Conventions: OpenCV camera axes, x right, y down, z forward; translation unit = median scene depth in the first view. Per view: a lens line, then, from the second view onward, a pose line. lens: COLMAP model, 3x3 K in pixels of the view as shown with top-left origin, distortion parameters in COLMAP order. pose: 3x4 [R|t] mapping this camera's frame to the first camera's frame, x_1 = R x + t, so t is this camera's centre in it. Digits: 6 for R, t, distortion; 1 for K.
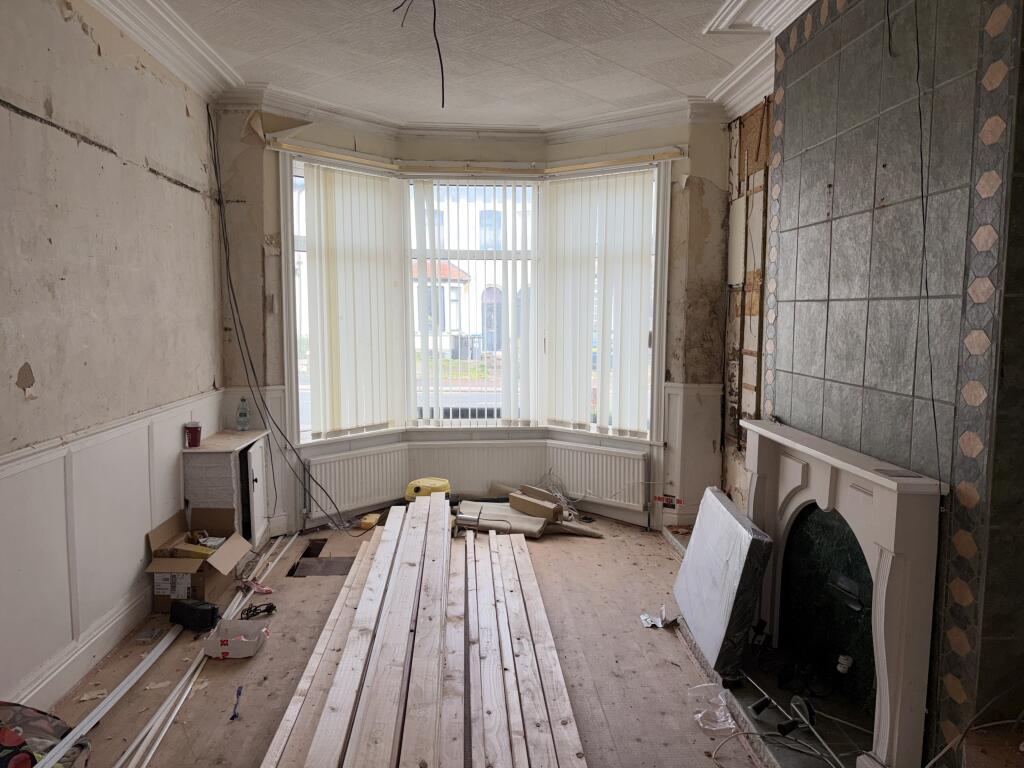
lens RADIAL K [[773.6, 0, 512.0], [0, 773.6, 384.0], [0, 0, 1]] dist [0.024465, -0.009078]
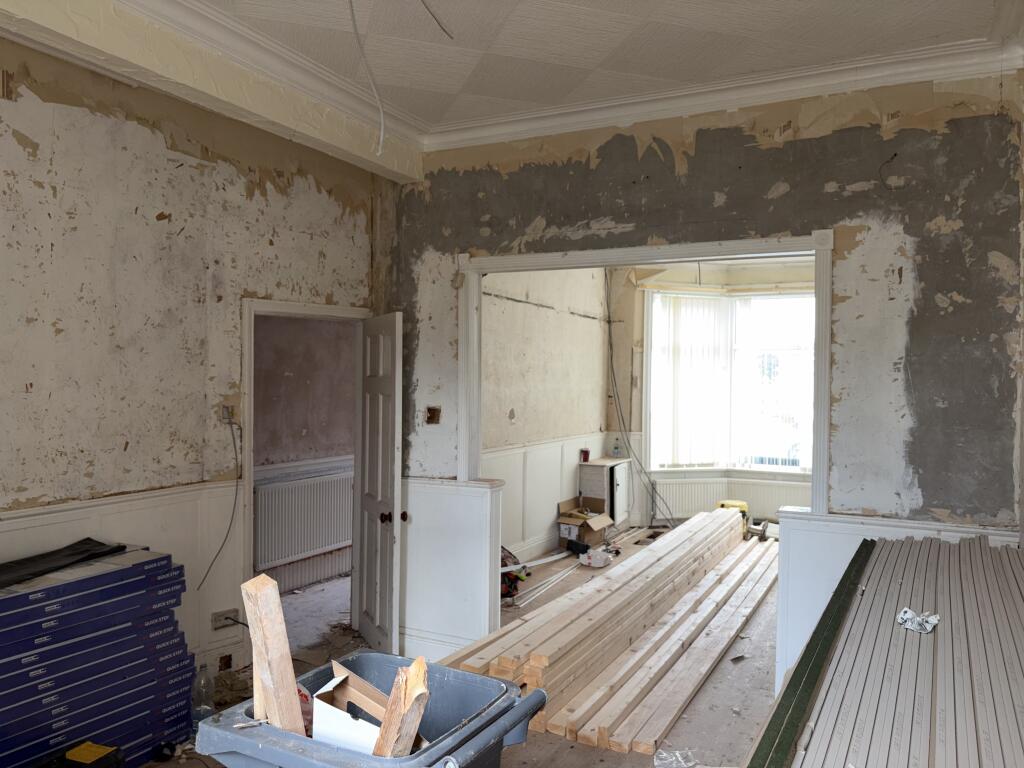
lens RADIAL K [[827.3, 0, 512.0], [0, 827.3, 384.0], [0, 0, 1]] dist [0.000942, 0.000066]
pose [[0.860295, 0.011358, -0.509671, 0.360583], [-0.058650, 0.995319, -0.076818, 0.051781], [0.506412, 0.095978, 0.856933, -0.640063]]
